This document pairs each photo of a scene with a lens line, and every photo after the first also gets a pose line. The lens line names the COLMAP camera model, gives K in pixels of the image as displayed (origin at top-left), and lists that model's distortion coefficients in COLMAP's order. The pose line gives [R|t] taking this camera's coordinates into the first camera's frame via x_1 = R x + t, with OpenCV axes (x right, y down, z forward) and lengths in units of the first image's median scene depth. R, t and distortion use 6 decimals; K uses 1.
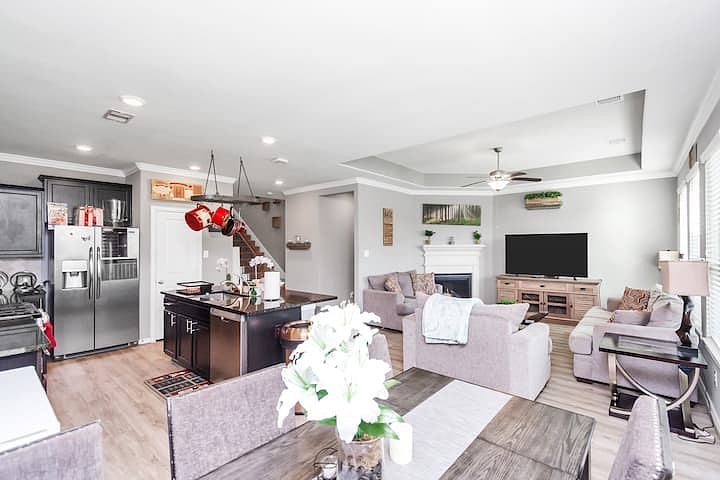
lens RADIAL K [[324.7, 0, 369.4], [0, 324.7, 244.2], [0, 0, 1]] dist [-0.002766, -0.001119]
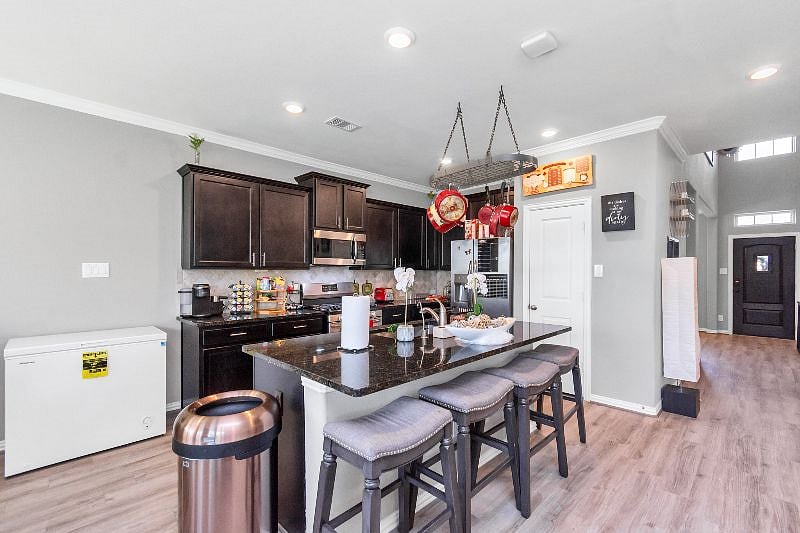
lens RADIAL K [[360.8, 0, 410.5], [0, 360.8, 271.1], [0, 0, 1]] dist [-0.002766, -0.001119]
pose [[-0.076245, -0.000102, -0.997089, 0.202648], [0.003877, 0.999992, -0.000398, 0.037005], [0.997082, -0.003896, -0.076244, 0.849289]]
